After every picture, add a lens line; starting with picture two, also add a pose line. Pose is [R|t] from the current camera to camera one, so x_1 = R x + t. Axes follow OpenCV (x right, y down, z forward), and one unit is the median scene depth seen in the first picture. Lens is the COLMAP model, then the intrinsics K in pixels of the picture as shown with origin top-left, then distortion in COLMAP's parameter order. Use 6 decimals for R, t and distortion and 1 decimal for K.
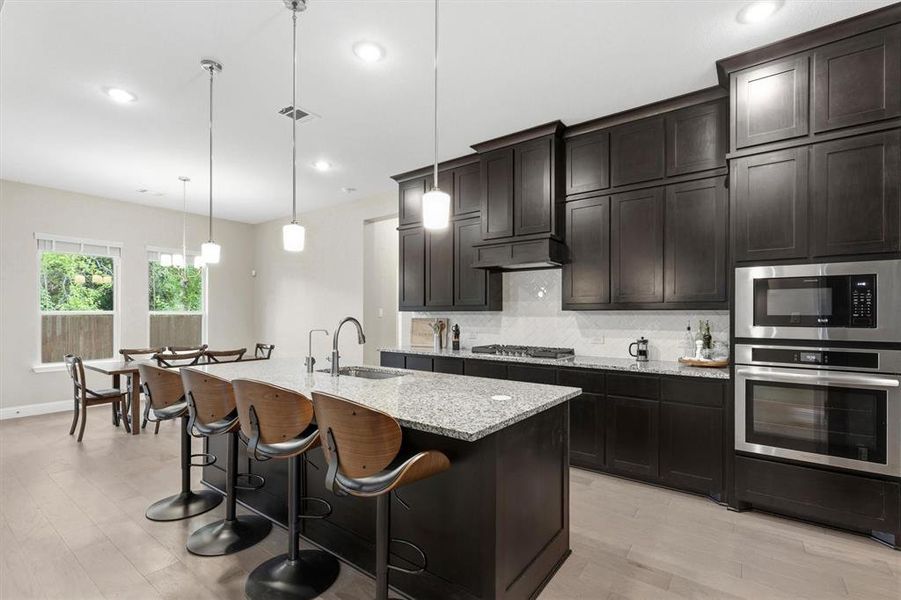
lens RADIAL K [[405.1, 0, 449.1], [0, 405.1, 304.4], [0, 0, 1]] dist [0.000386, -0.000203]
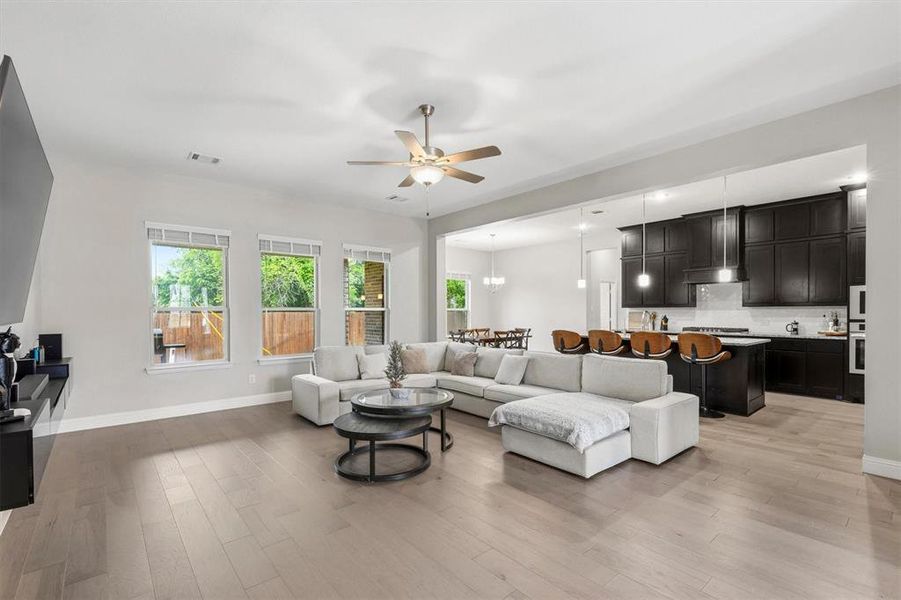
lens RADIAL K [[405.1, 0, 449.1], [0, 405.1, 304.4], [0, 0, 1]] dist [0.000386, -0.000203]
pose [[0.974763, -0.009630, -0.223036, -0.685536], [0.012350, 0.999865, 0.010806, -0.036240], [0.222902, -0.013288, 0.974750, -1.219170]]
